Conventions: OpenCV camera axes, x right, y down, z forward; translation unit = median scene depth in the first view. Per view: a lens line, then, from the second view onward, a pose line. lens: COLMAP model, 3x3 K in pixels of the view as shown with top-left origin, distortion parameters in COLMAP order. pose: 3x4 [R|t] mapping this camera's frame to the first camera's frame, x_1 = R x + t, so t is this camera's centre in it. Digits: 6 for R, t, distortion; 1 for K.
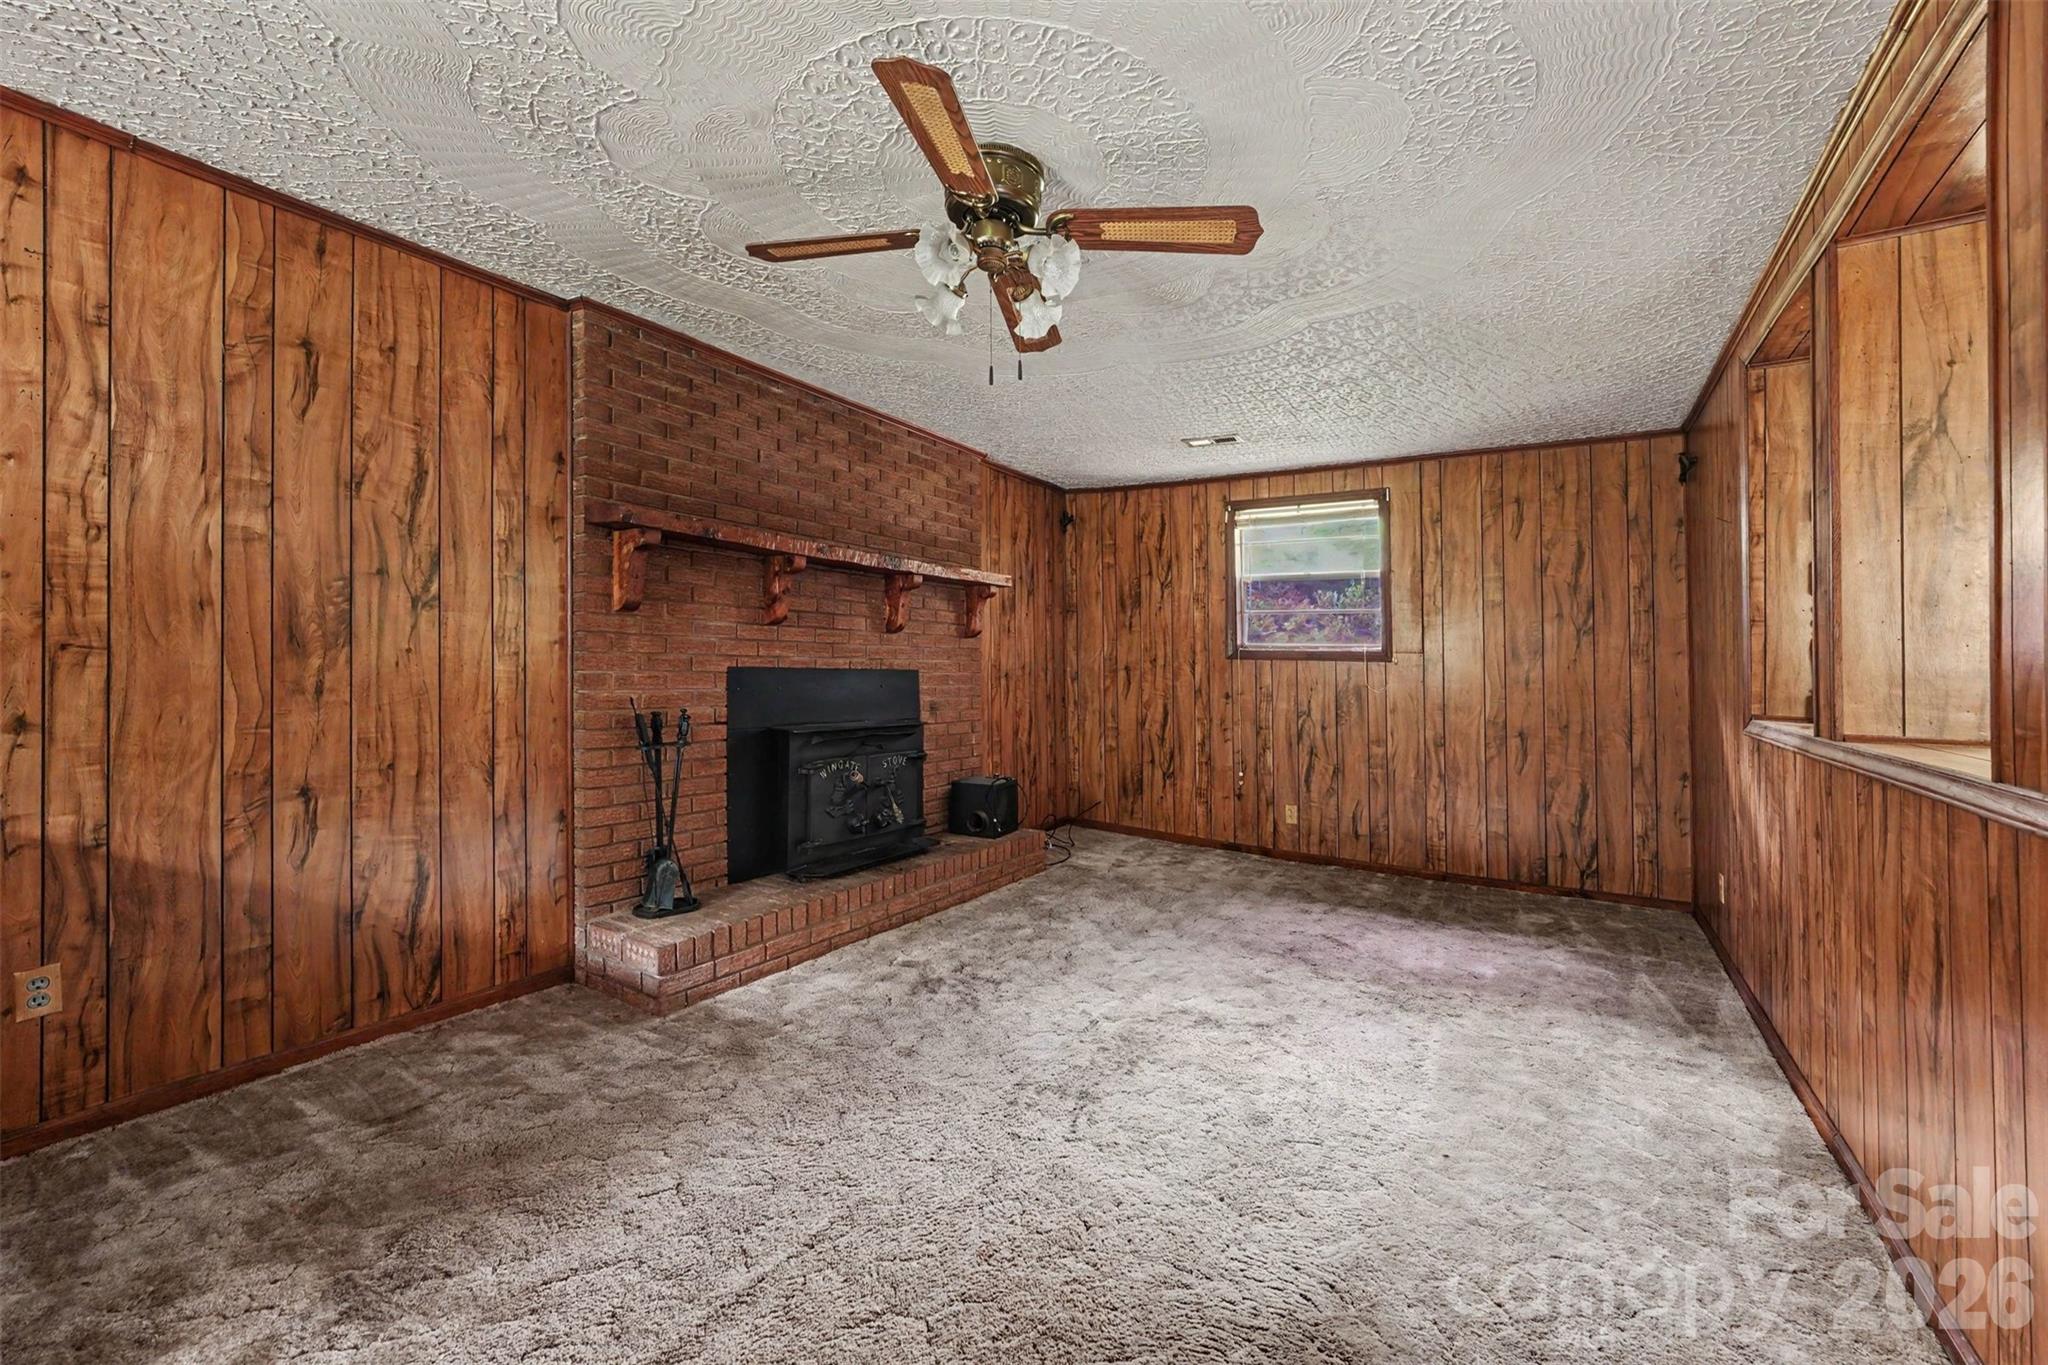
lens RADIAL K [[876.4, 0, 1029.3], [0, 876.4, 634.4], [0, 0, 1]] dist [-0.000992, -0.000144]
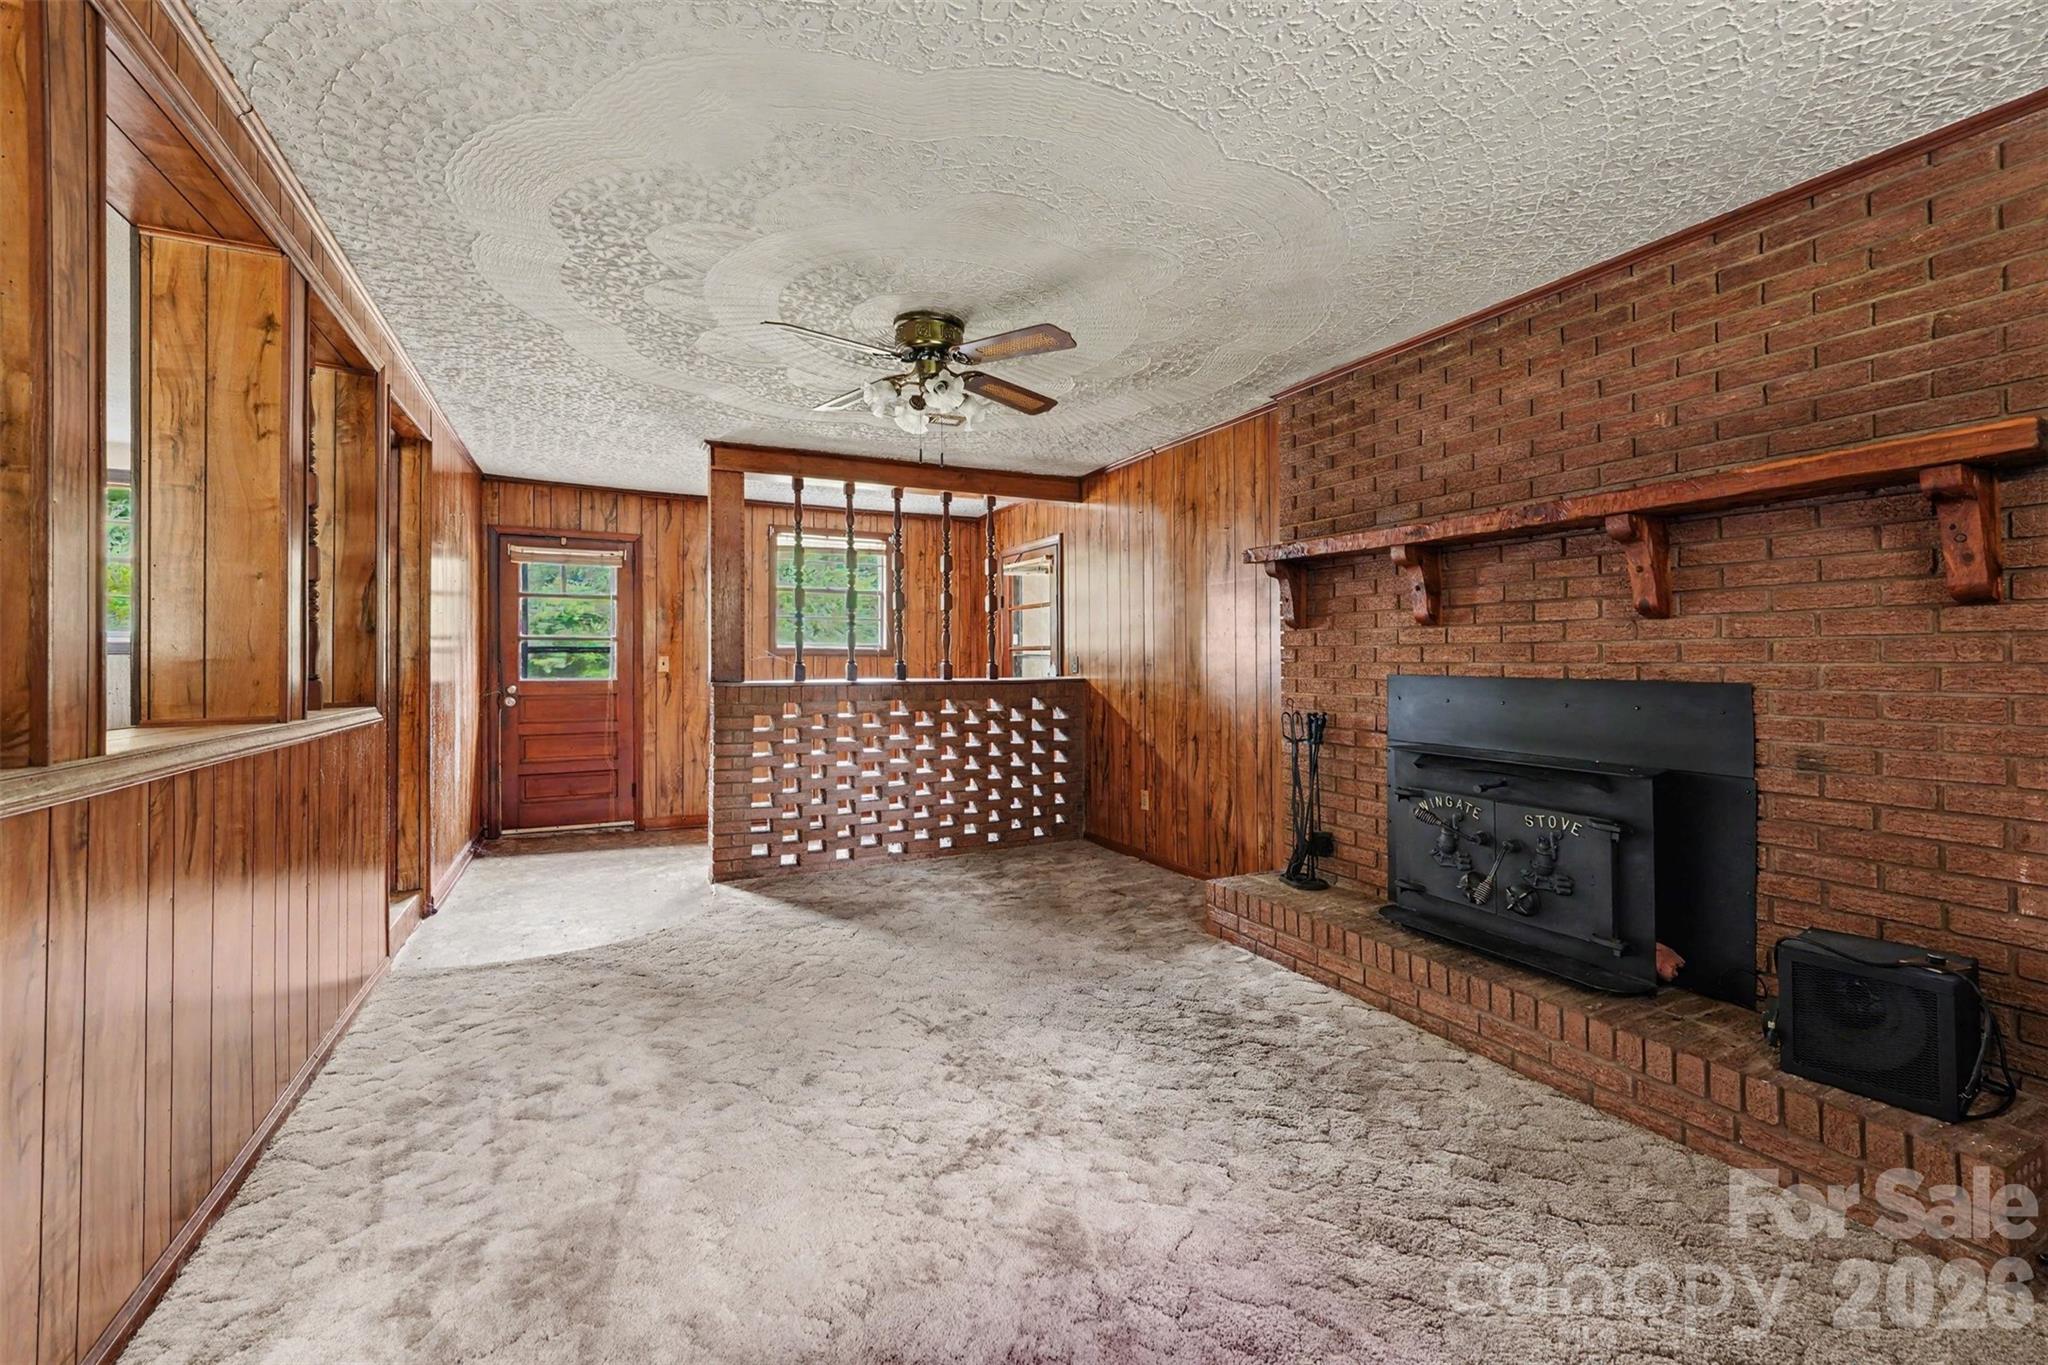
lens RADIAL K [[823.2, 0, 1030.5], [0, 823.2, 684.3], [0, 0, 1]] dist [-0.000950, -0.000086]
pose [[-0.515868, 0.000950, -0.856668, 0.617555], [0.015453, 0.999847, -0.008196, 0.047308], [0.856529, -0.017466, -0.515803, 1.097946]]
